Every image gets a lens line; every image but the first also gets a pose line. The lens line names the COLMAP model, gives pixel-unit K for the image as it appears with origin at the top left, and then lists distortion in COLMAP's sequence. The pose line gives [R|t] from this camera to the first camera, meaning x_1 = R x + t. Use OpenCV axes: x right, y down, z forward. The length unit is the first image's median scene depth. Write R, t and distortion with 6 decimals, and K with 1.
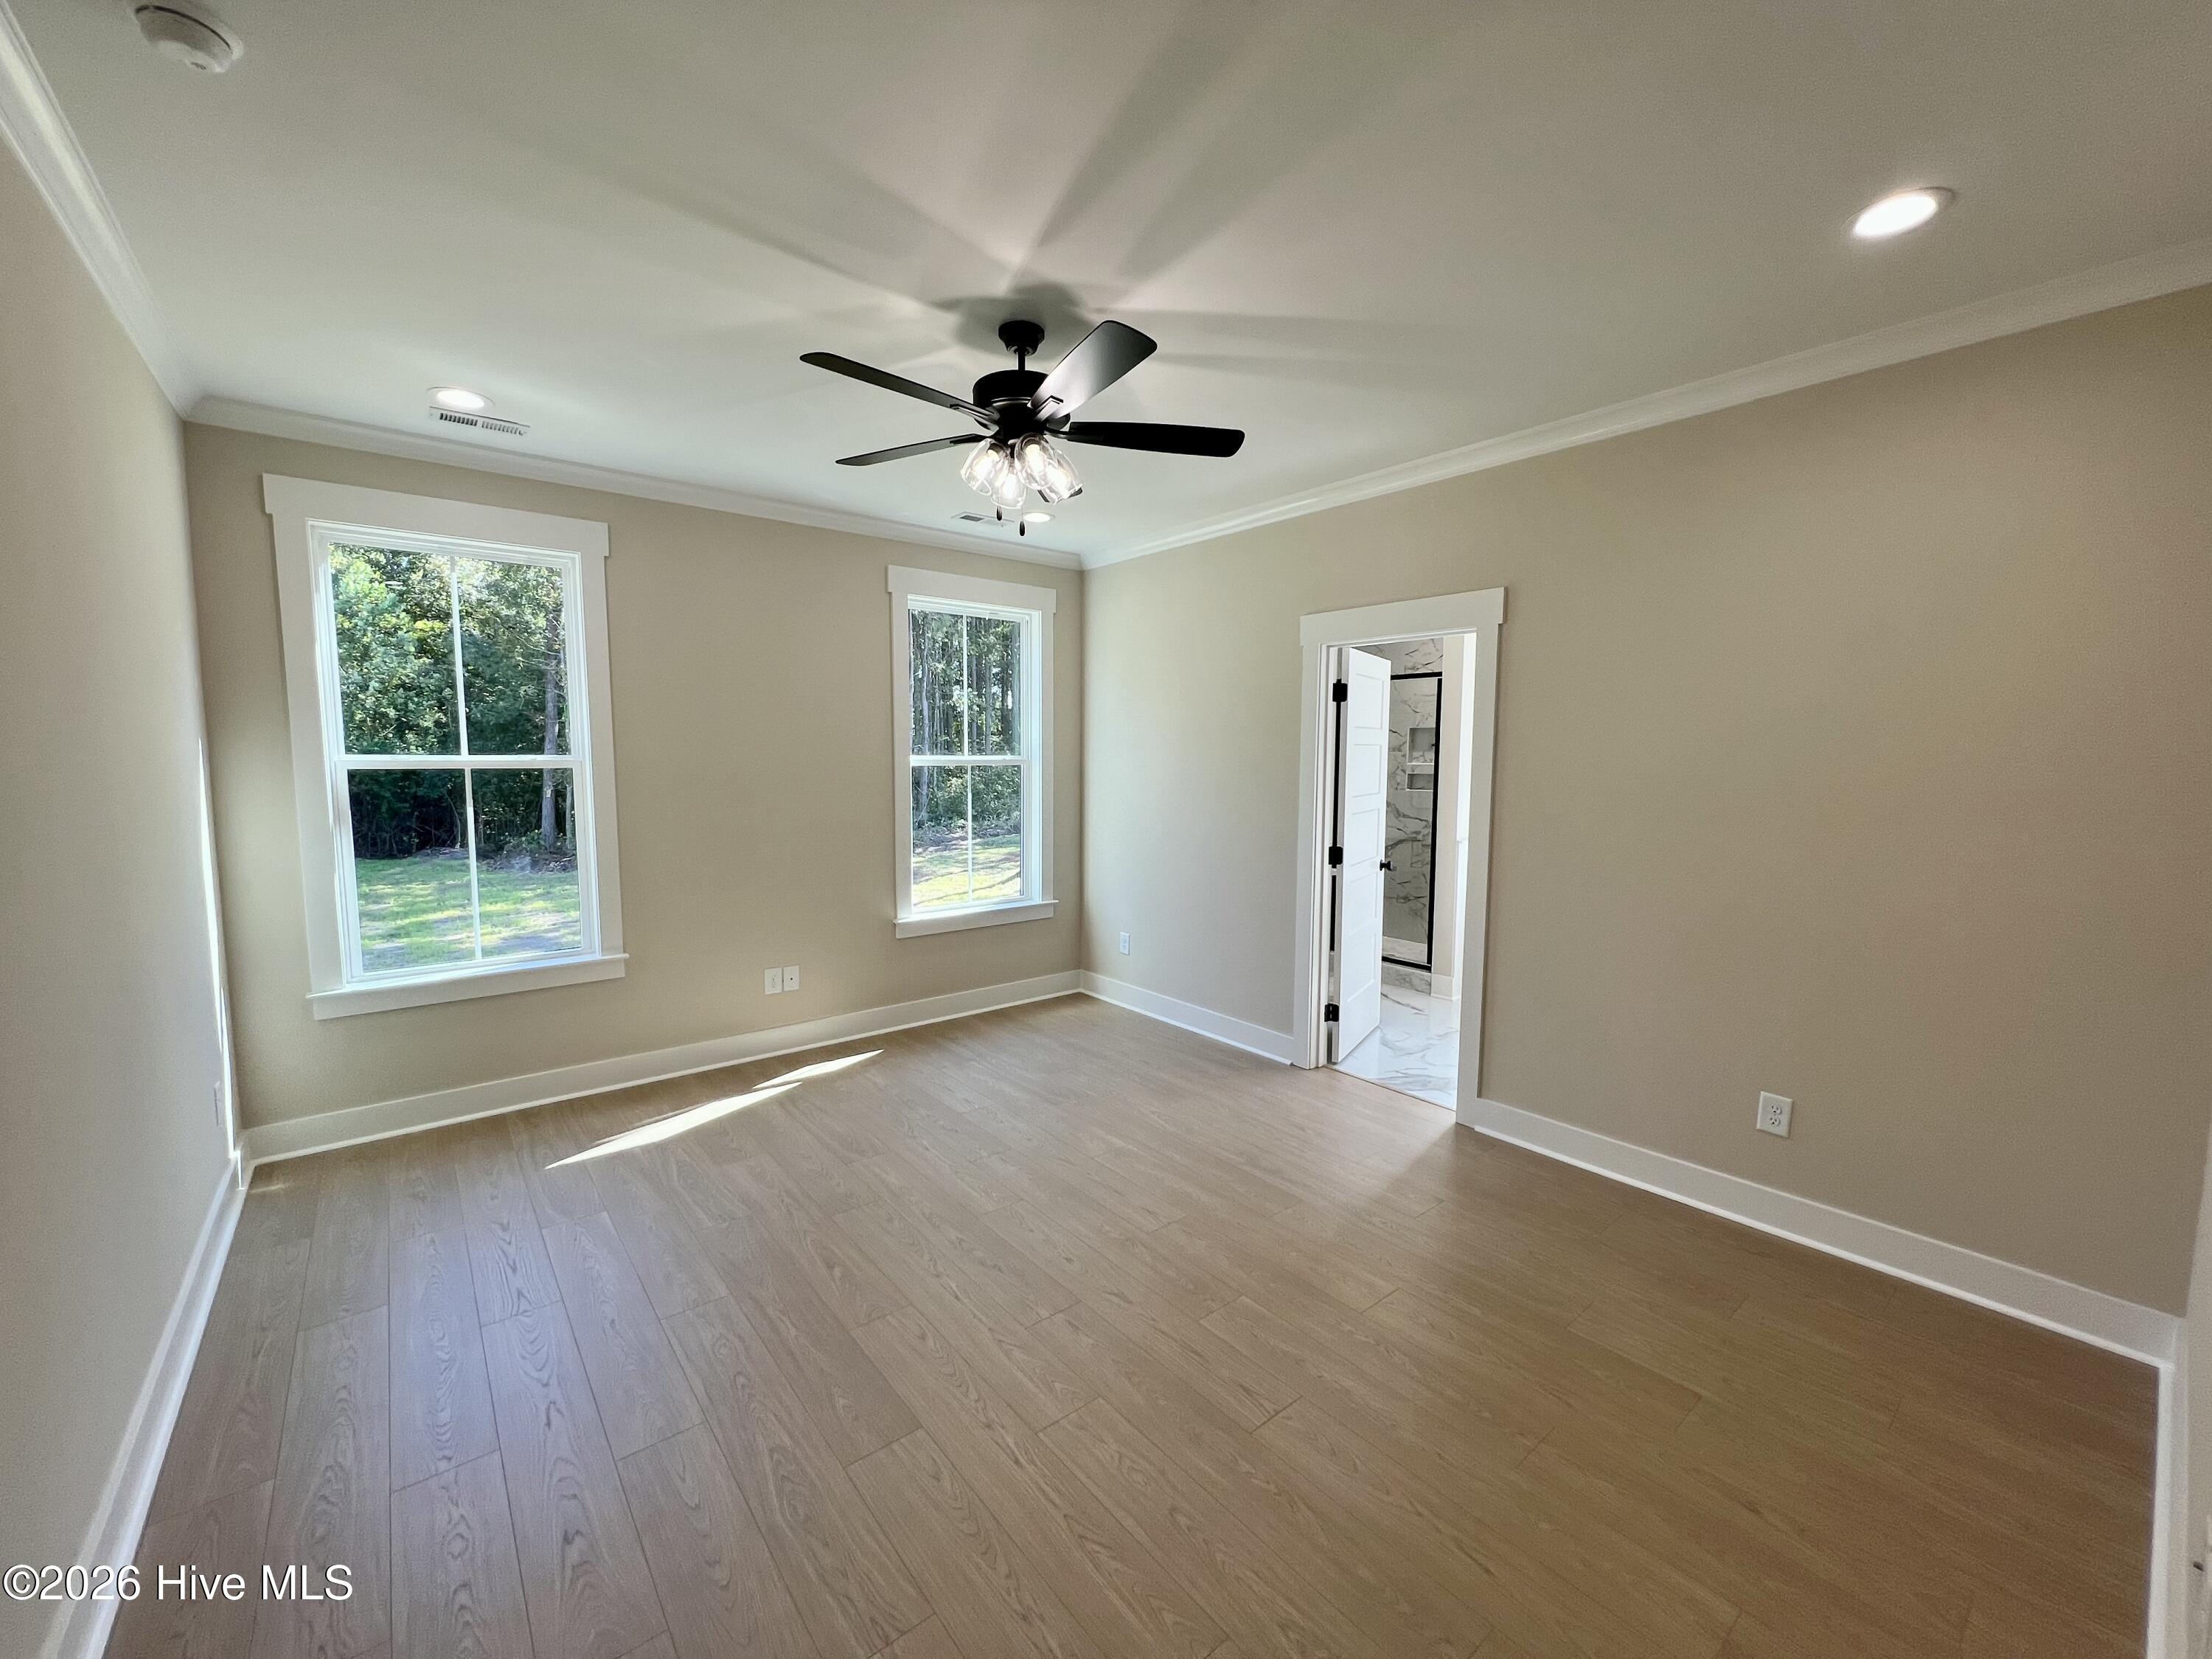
lens RADIAL K [[879.1, 0, 1104.4], [0, 879.1, 833.8], [0, 0, 1]] dist [-0.002021, -0.000168]
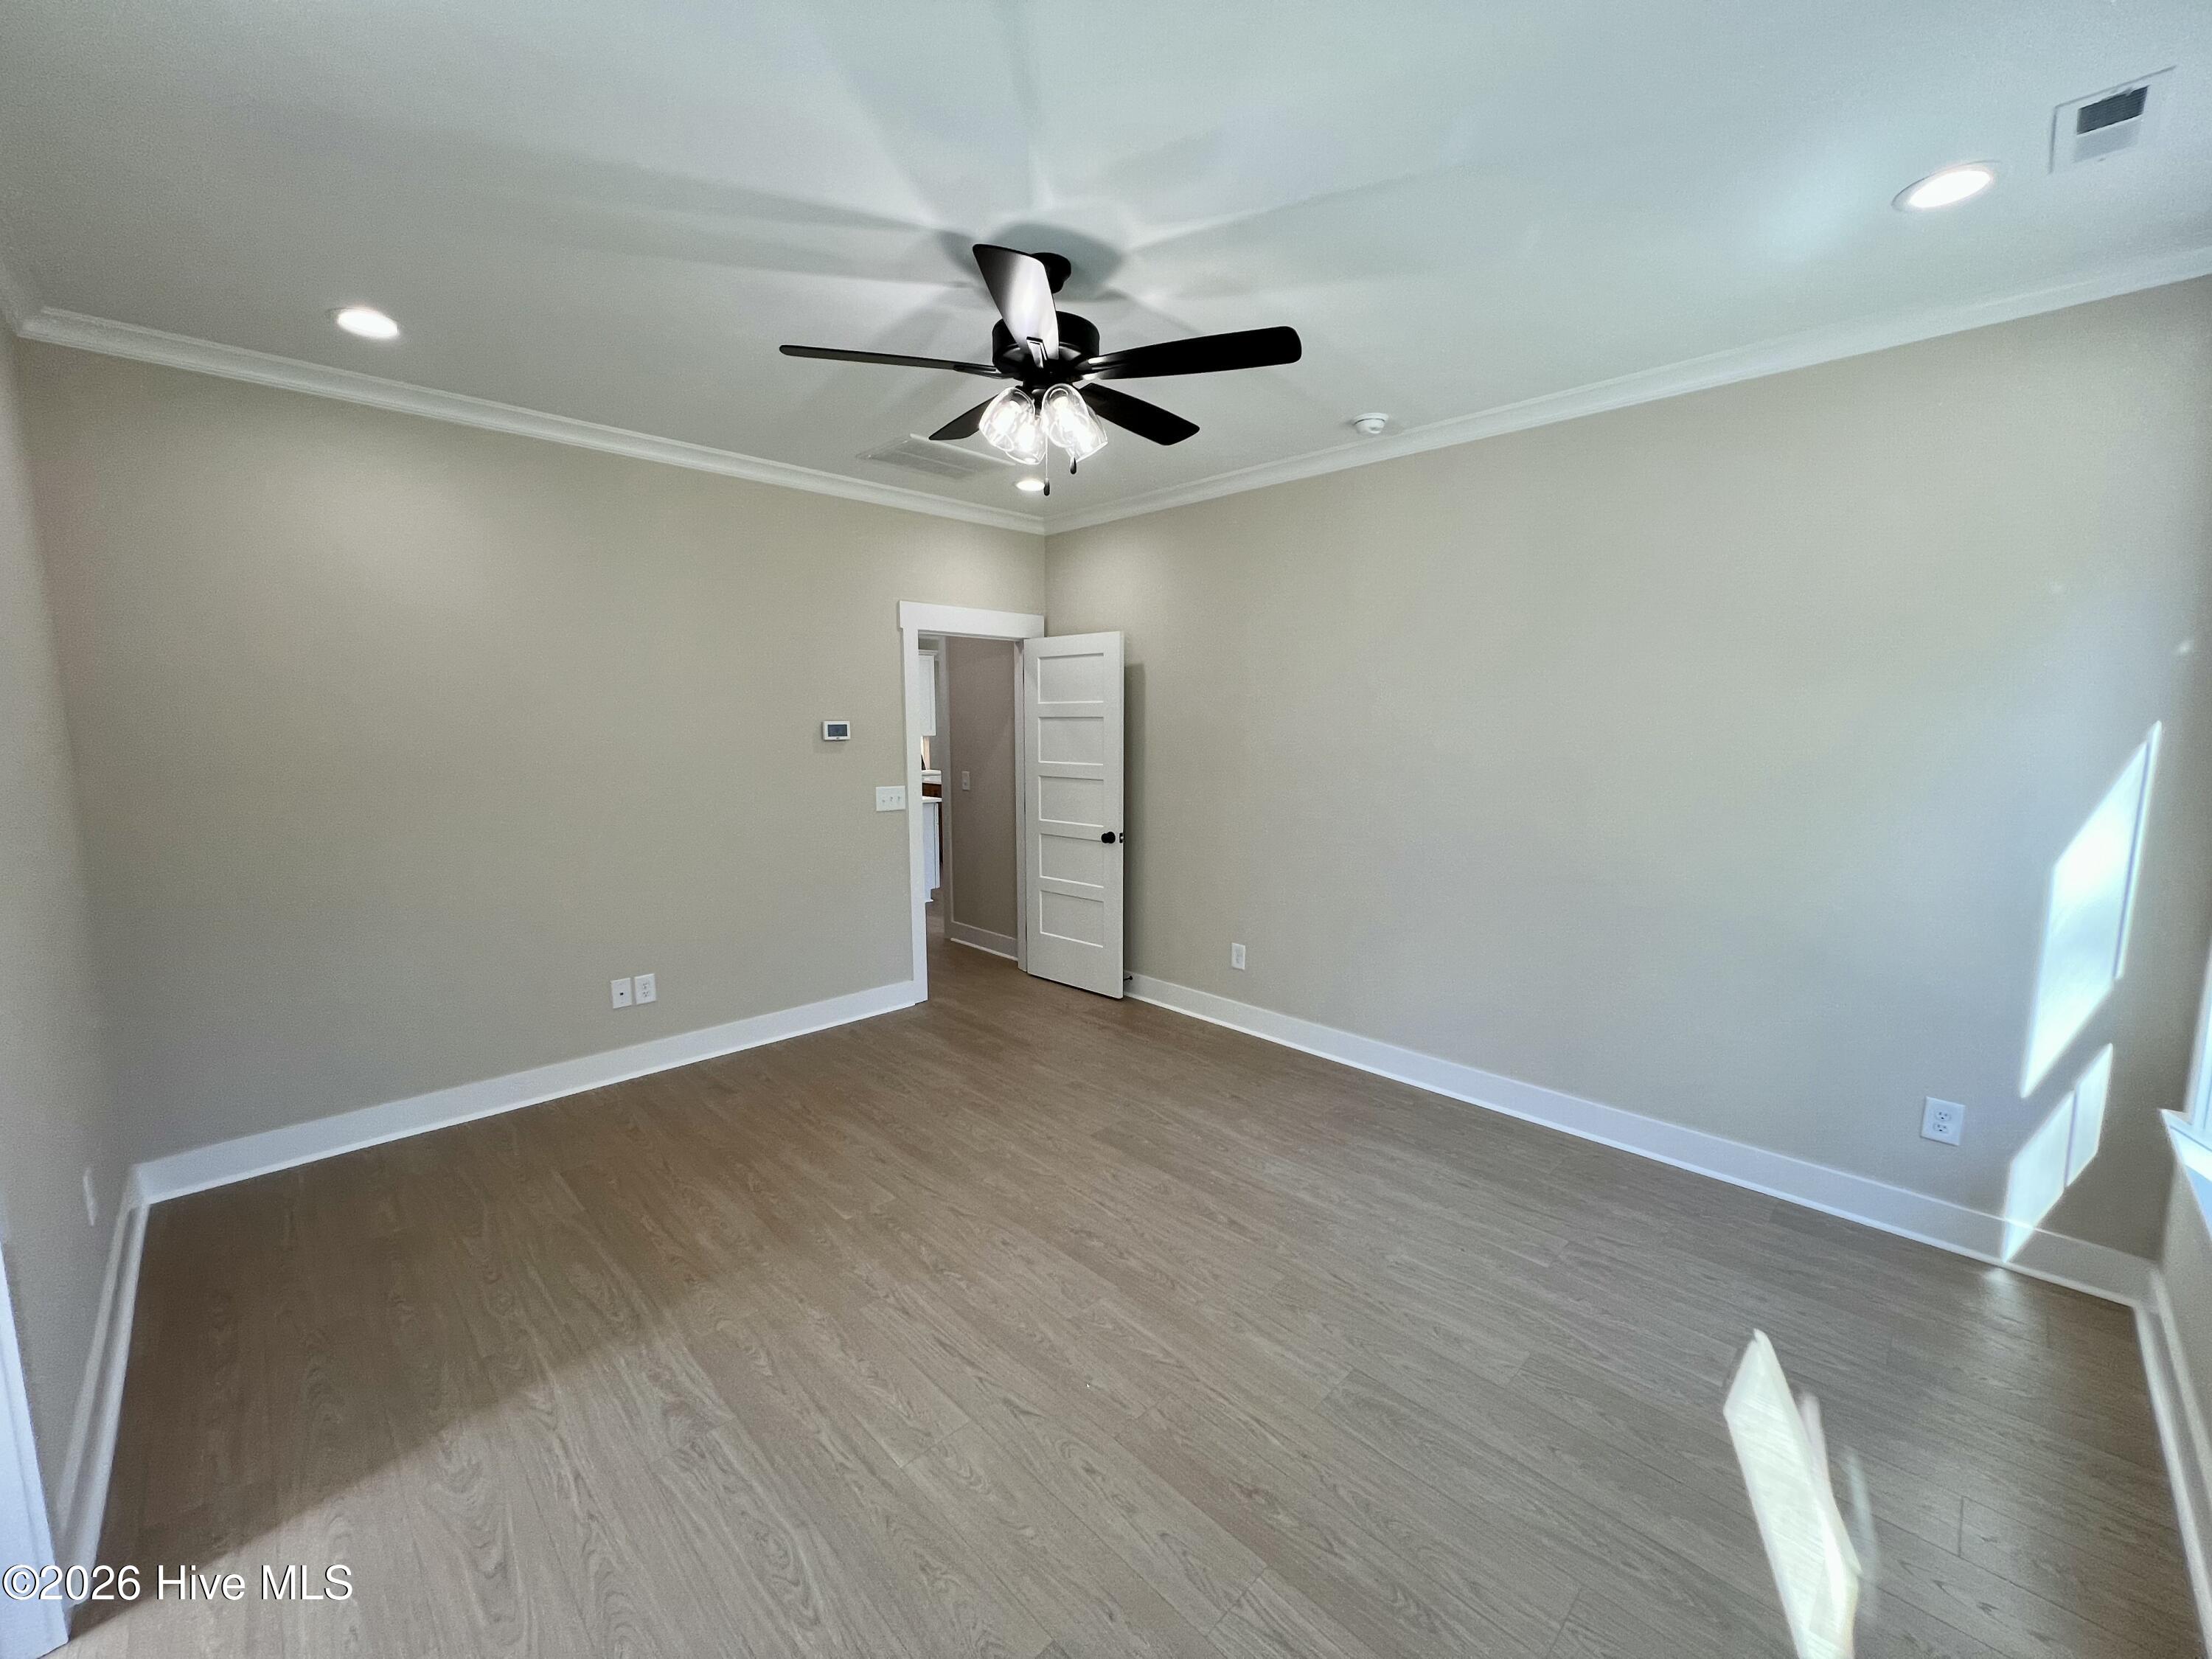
lens RADIAL K [[879.1, 0, 1104.4], [0, 879.1, 833.8], [0, 0, 1]] dist [-0.002021, -0.000168]
pose [[-0.995537, 0.005590, -0.094205, -0.064124], [-0.014593, 0.977118, 0.212199, -0.189638], [0.093235, 0.212626, -0.972675, 1.965827]]
